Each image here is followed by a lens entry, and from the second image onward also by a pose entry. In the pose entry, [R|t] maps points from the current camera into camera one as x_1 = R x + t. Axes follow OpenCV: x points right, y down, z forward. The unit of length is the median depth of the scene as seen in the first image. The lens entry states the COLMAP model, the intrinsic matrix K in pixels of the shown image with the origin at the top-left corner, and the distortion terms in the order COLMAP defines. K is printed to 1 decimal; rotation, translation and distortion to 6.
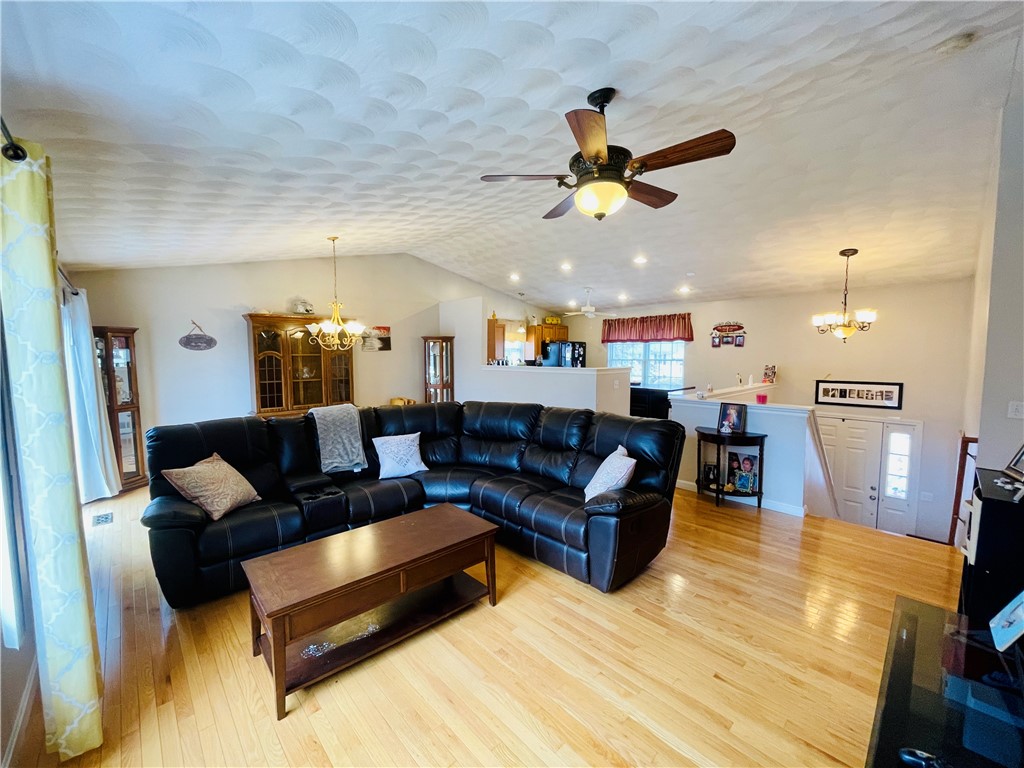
lens RADIAL K [[418.0, 0, 506.0], [0, 418.0, 386.7], [0, 0, 1]] dist [-0.002205, 0.000003]
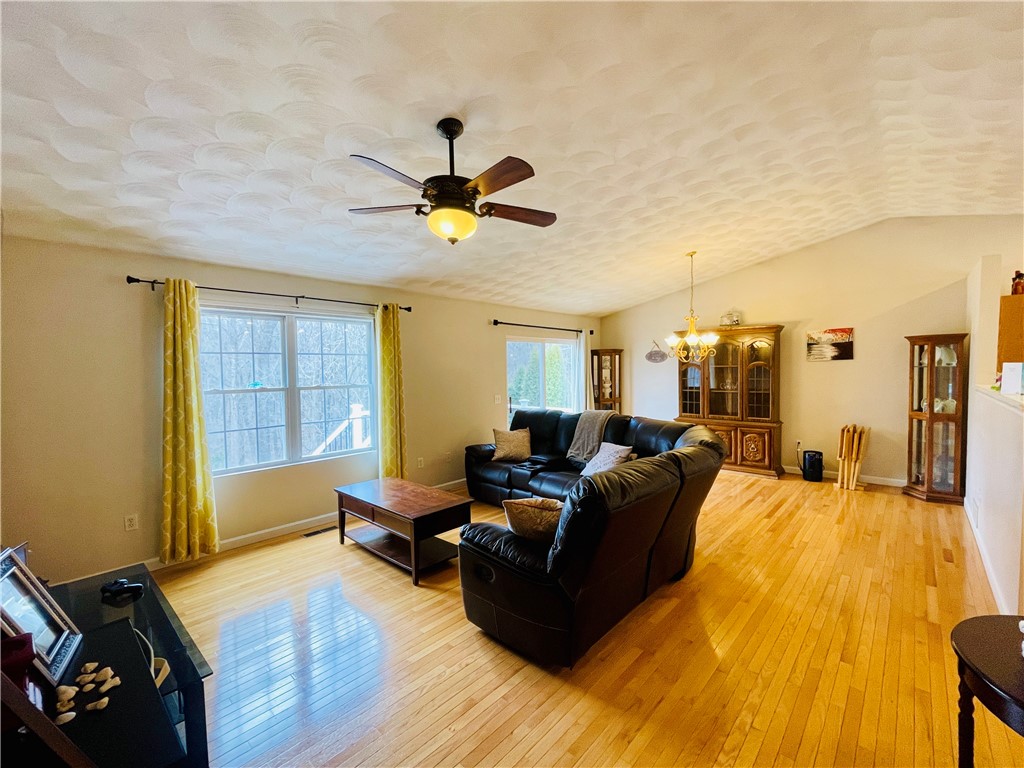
lens RADIAL K [[418.0, 0, 506.0], [0, 418.0, 386.7], [0, 0, 1]] dist [-0.002205, 0.000003]
pose [[0.060899, 0.047732, -0.997002, 0.480788], [-0.070307, 0.996580, 0.043417, -0.032666], [0.995665, 0.067452, 0.064047, 0.402841]]
